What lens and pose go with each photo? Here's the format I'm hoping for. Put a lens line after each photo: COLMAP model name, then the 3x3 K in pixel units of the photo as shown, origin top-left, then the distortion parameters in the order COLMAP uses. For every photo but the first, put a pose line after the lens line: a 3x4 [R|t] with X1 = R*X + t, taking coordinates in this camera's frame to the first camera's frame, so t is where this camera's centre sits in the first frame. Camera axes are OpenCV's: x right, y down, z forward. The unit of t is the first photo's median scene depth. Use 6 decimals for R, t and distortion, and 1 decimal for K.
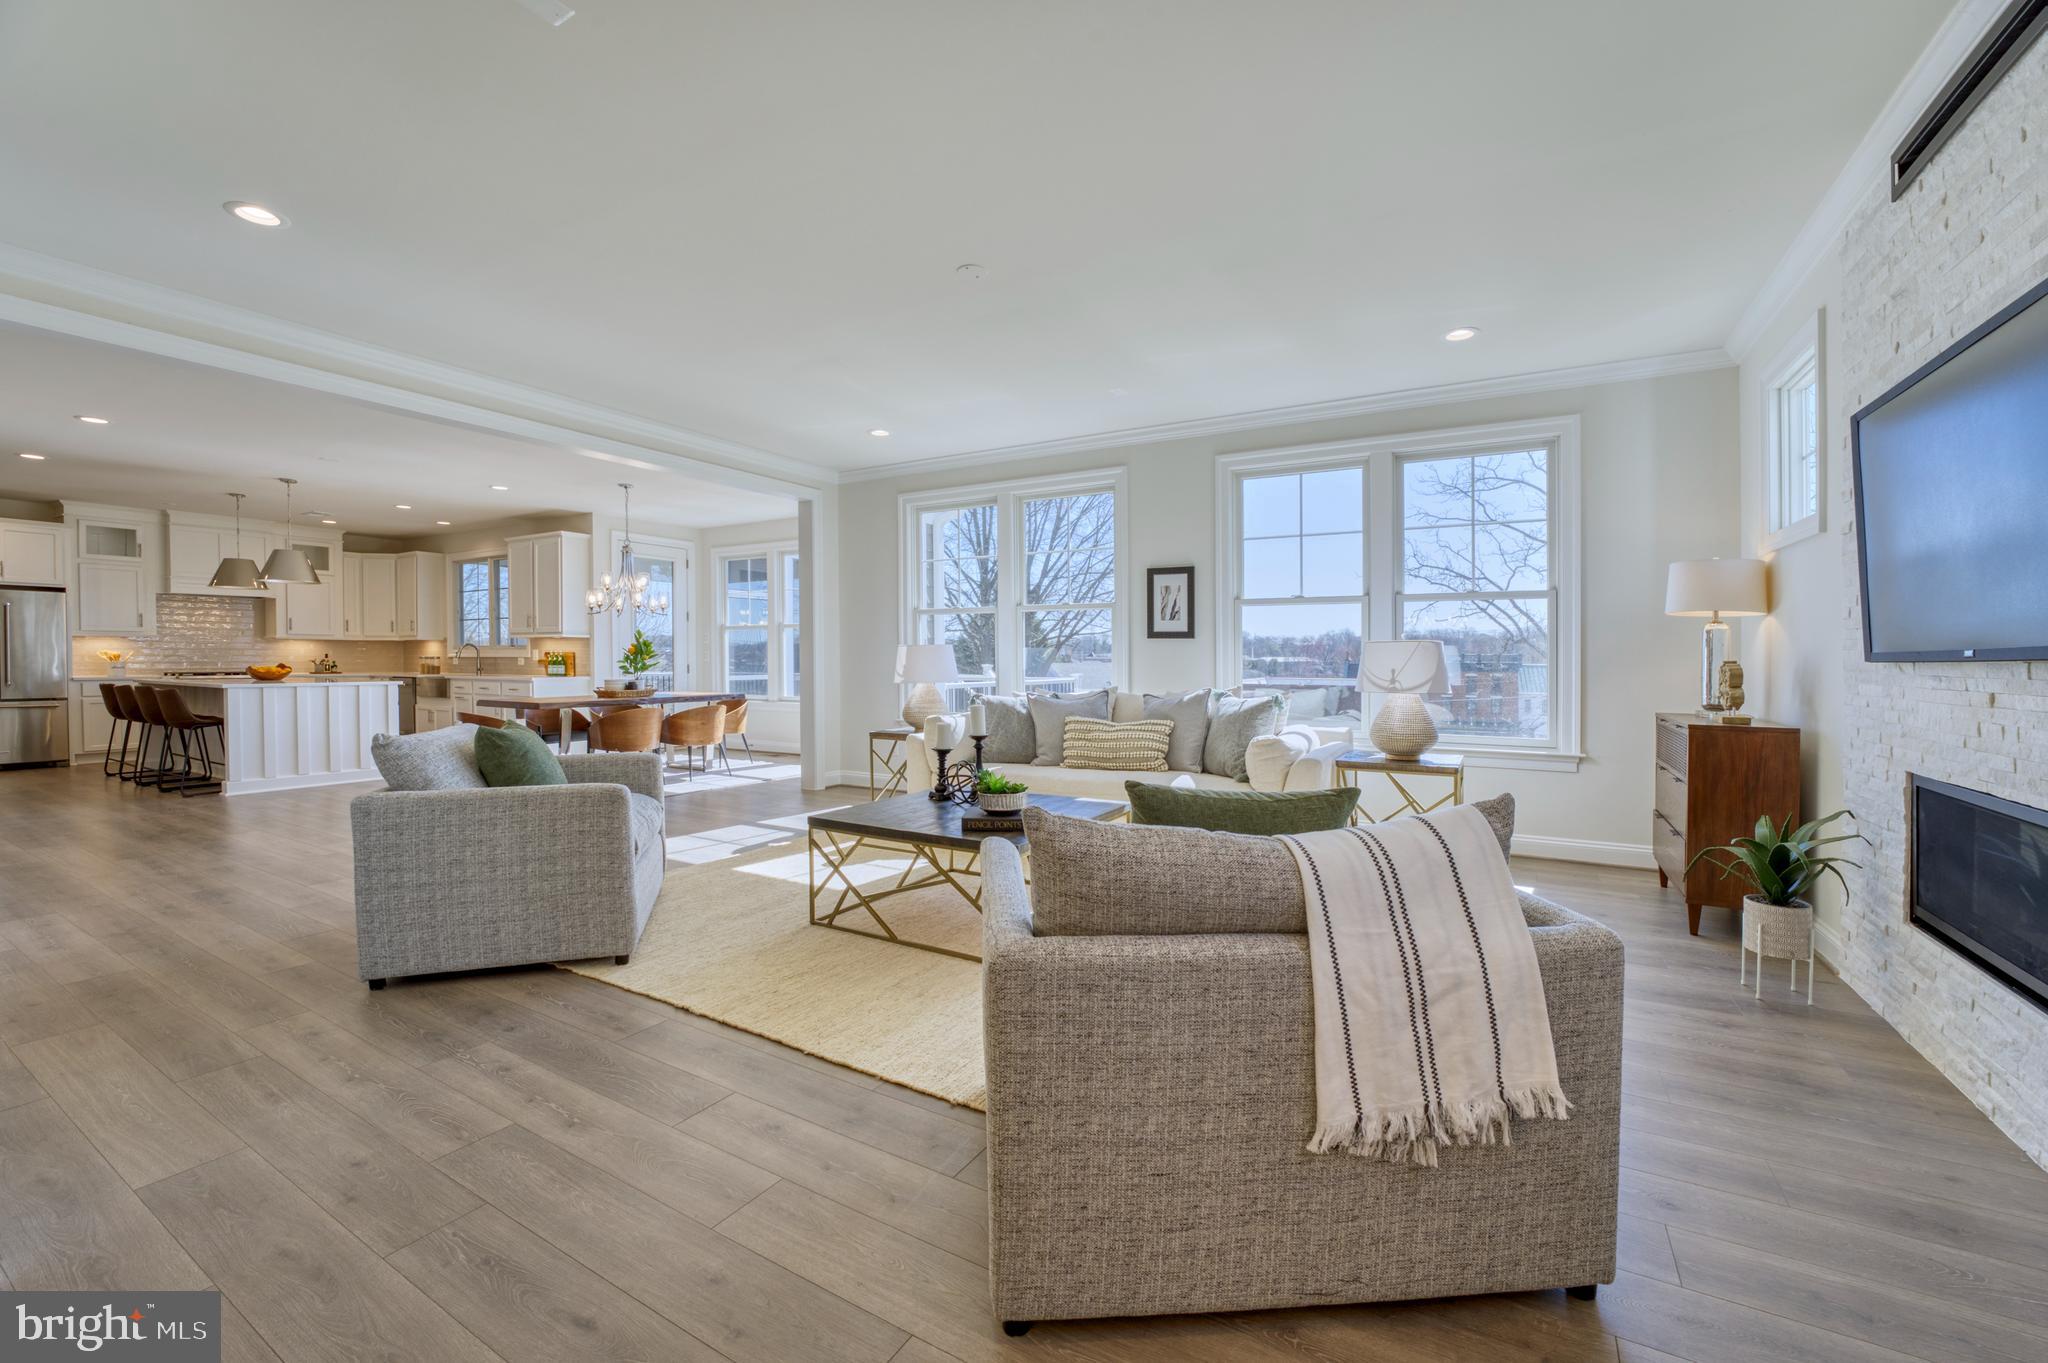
lens RADIAL K [[823.9, 0, 1030.0], [0, 823.9, 678.9], [0, 0, 1]] dist [-0.027813, 0.003475]
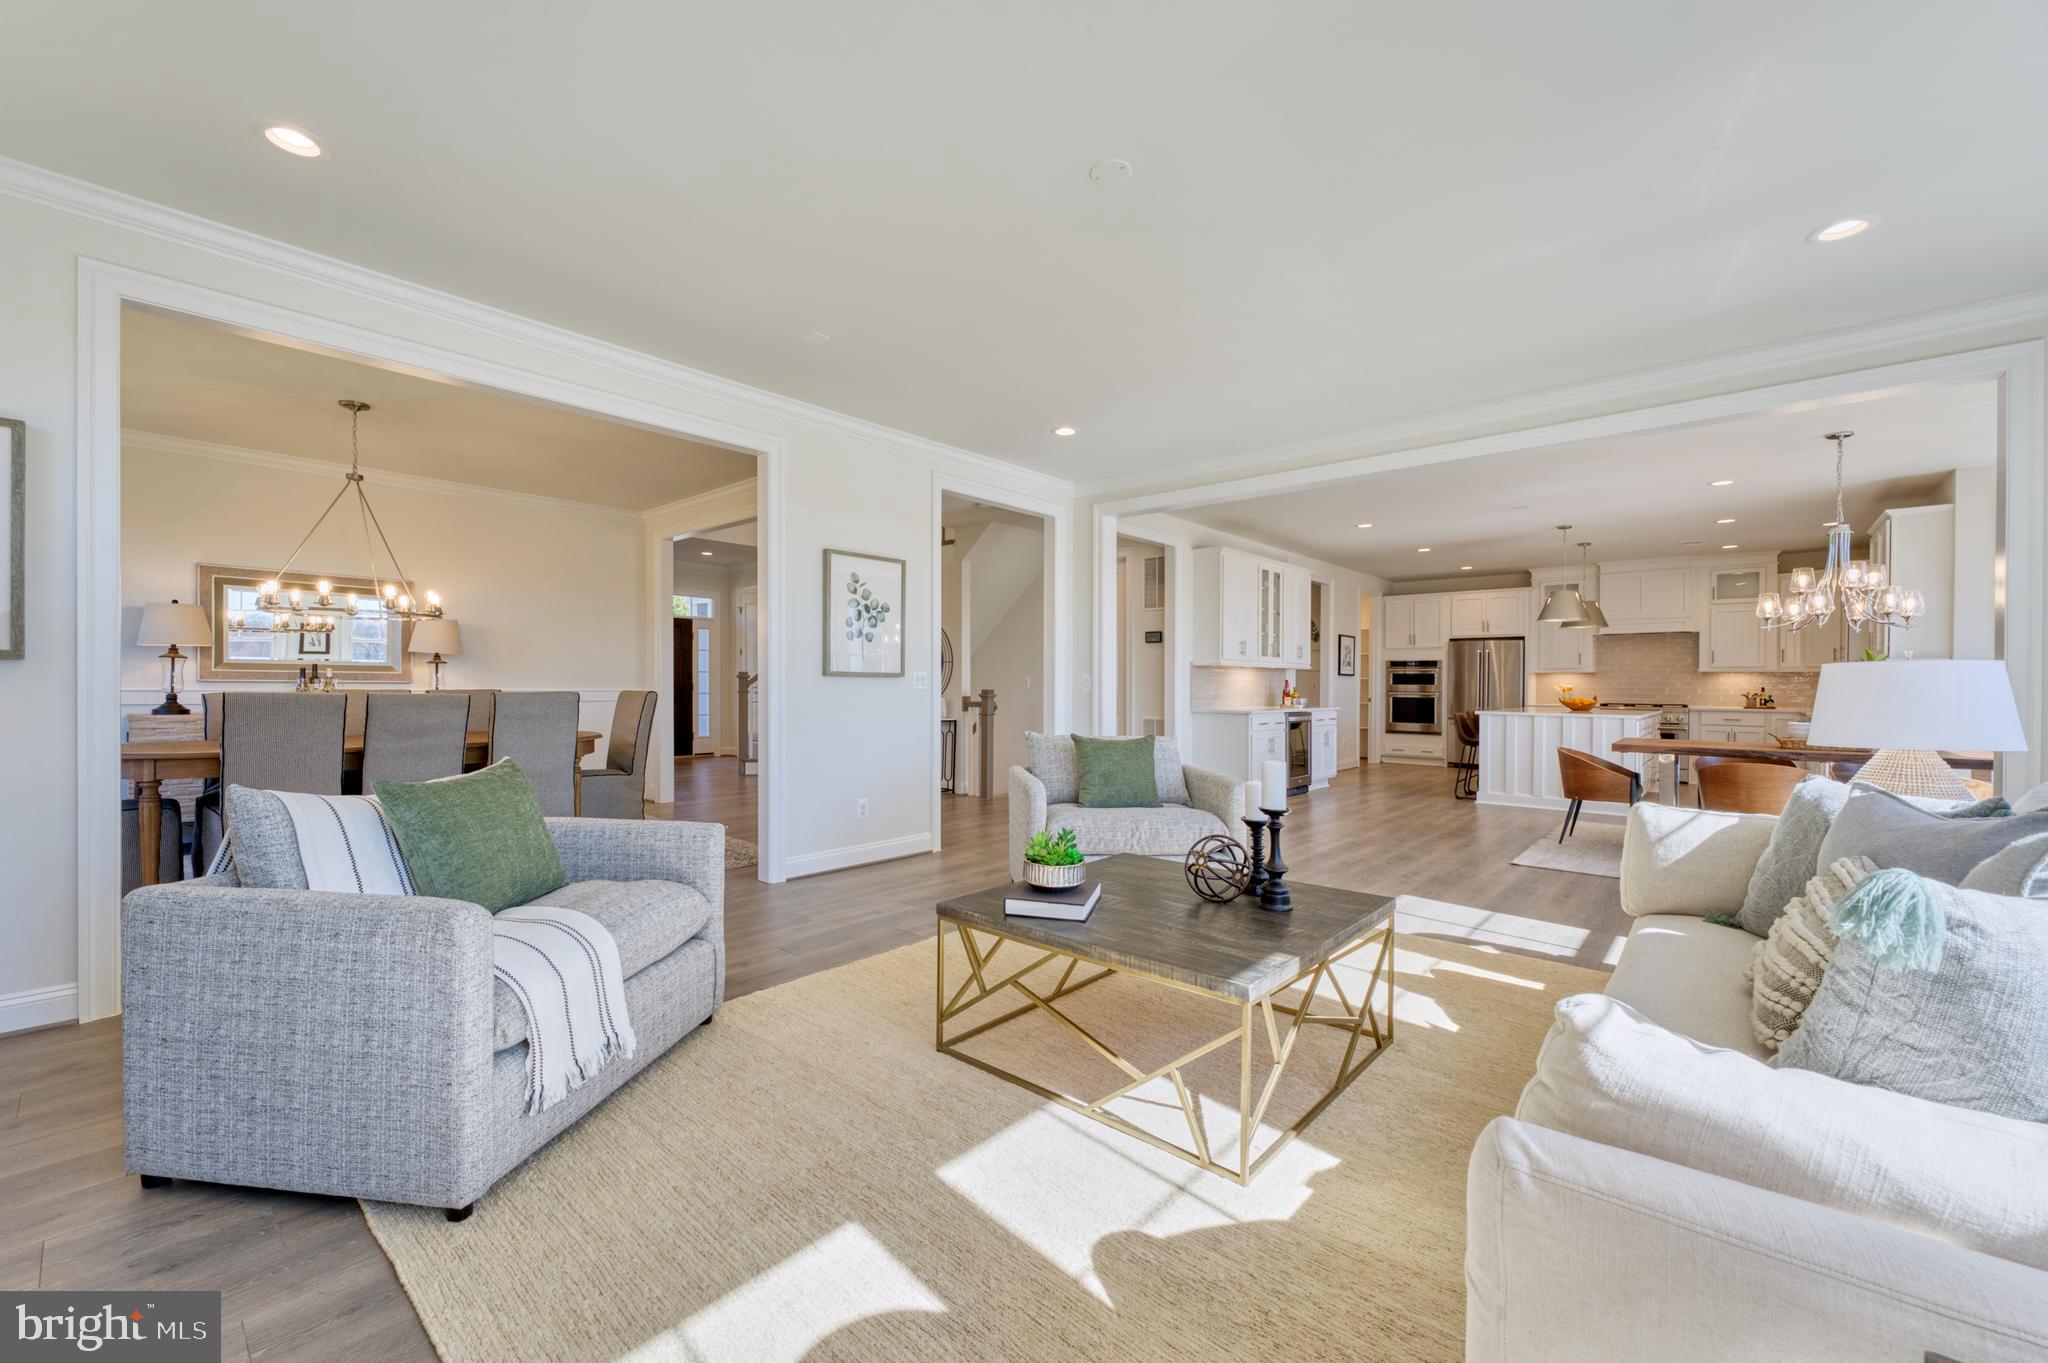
lens RADIAL K [[823.9, 0, 1011.6], [0, 823.9, 676.8], [0, 0, 1]] dist [0.005436, -0.000004]
pose [[-0.204550, -0.013219, -0.978767, 0.315245], [-0.032940, 0.999435, -0.006614, -0.011744], [0.978302, 0.030888, -0.204870, 0.485126]]
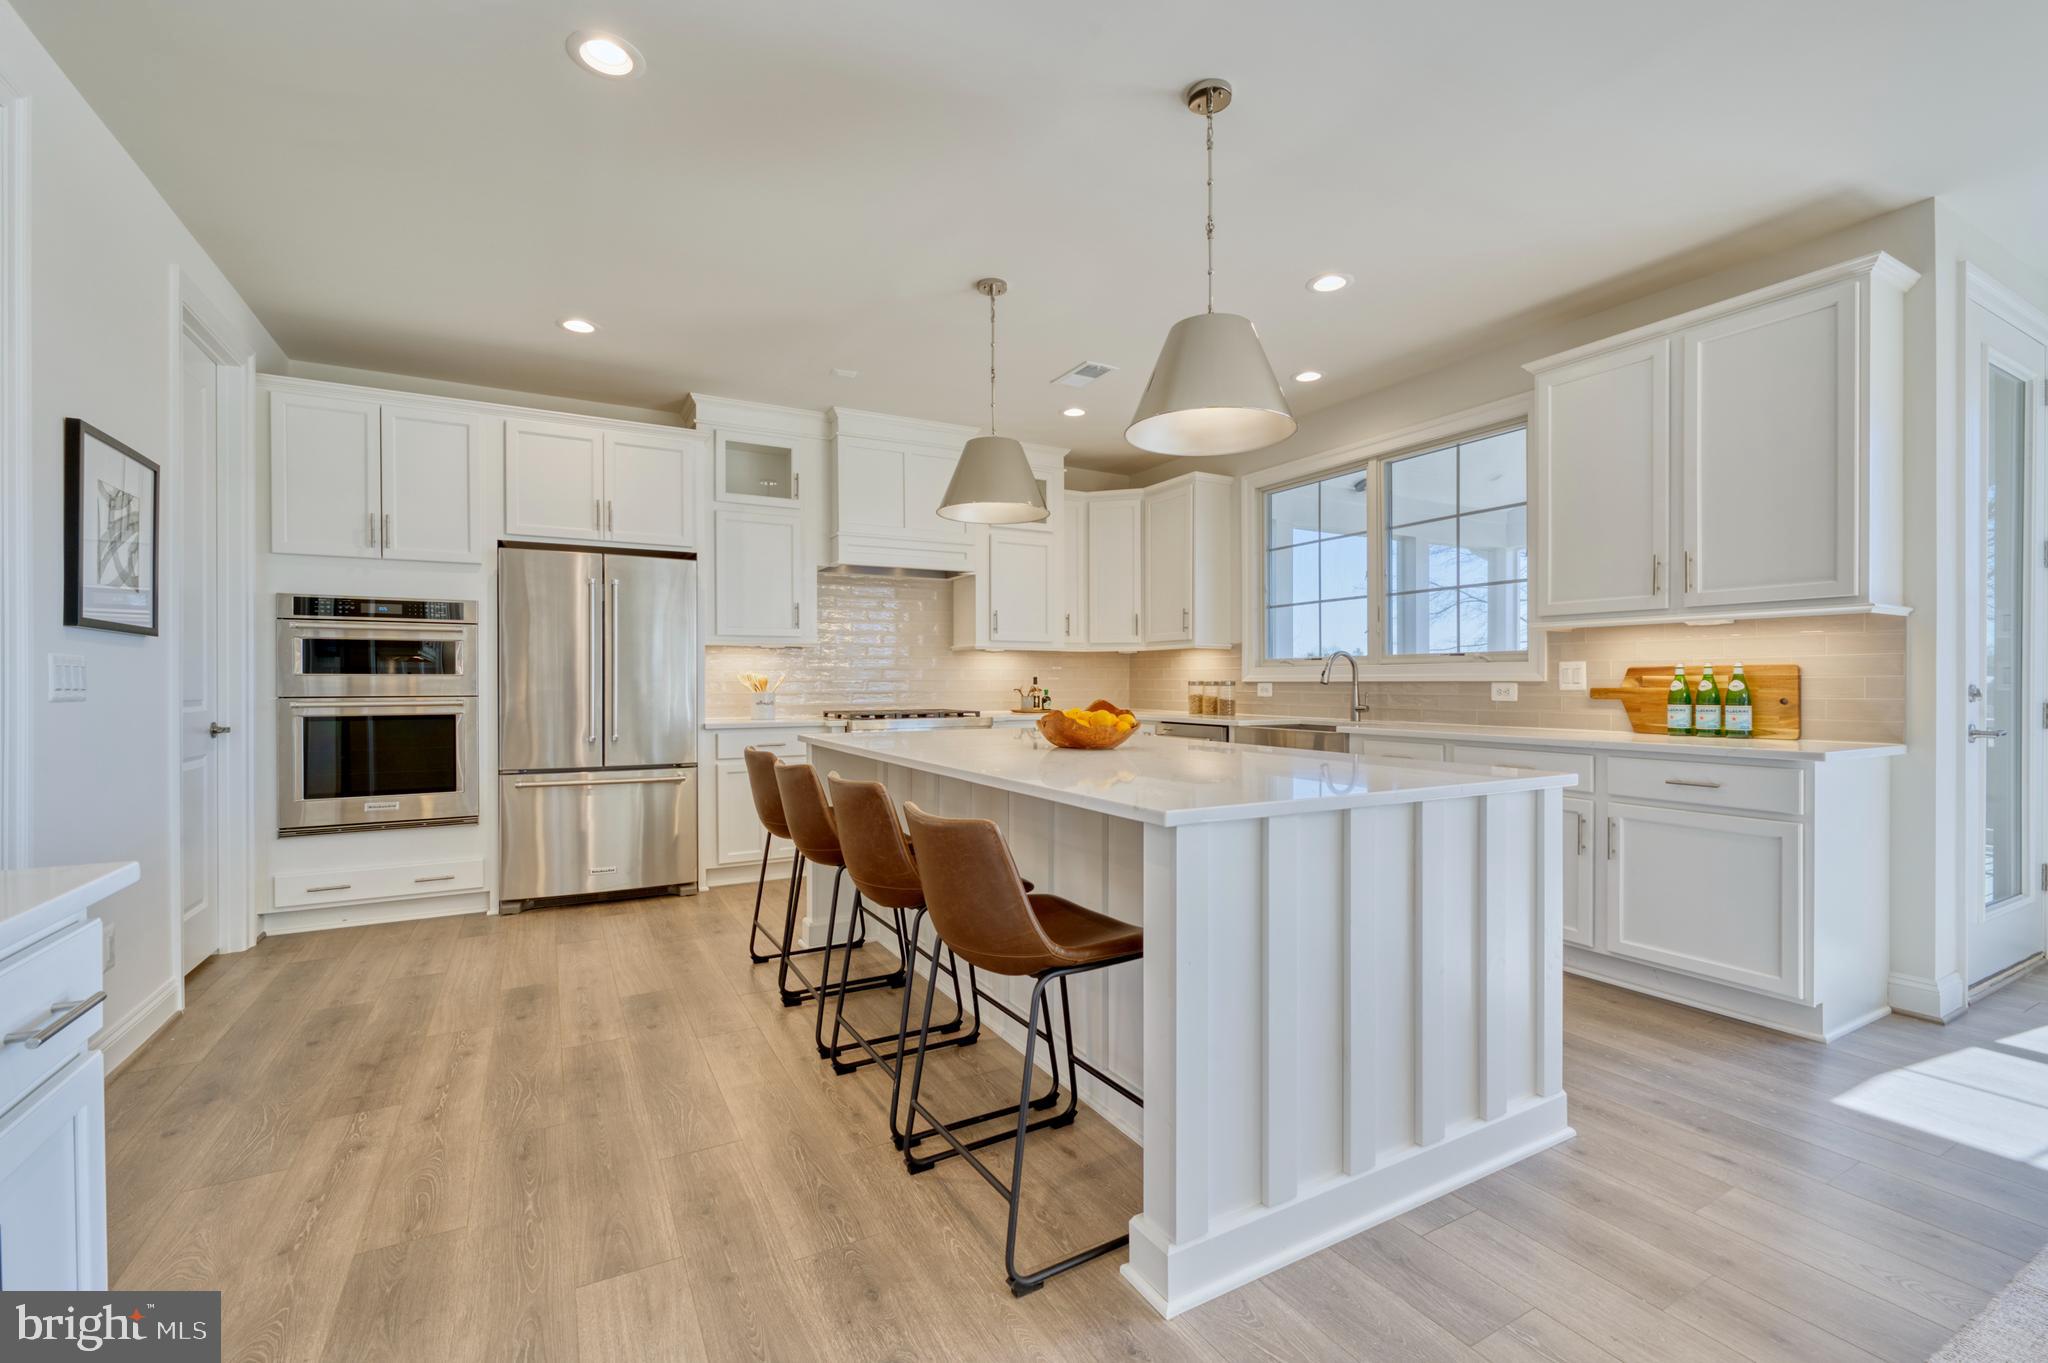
lens RADIAL K [[868.1, 0, 1015.0], [0, 868.1, 688.4], [0, 0, 1]] dist [-0.001457, -0.000120]
pose [[0.854822, -0.000803, -0.518920, -0.786553], [-0.007971, 0.999860, -0.014679, -0.019519], [0.518860, 0.016684, 0.854697, 0.664766]]
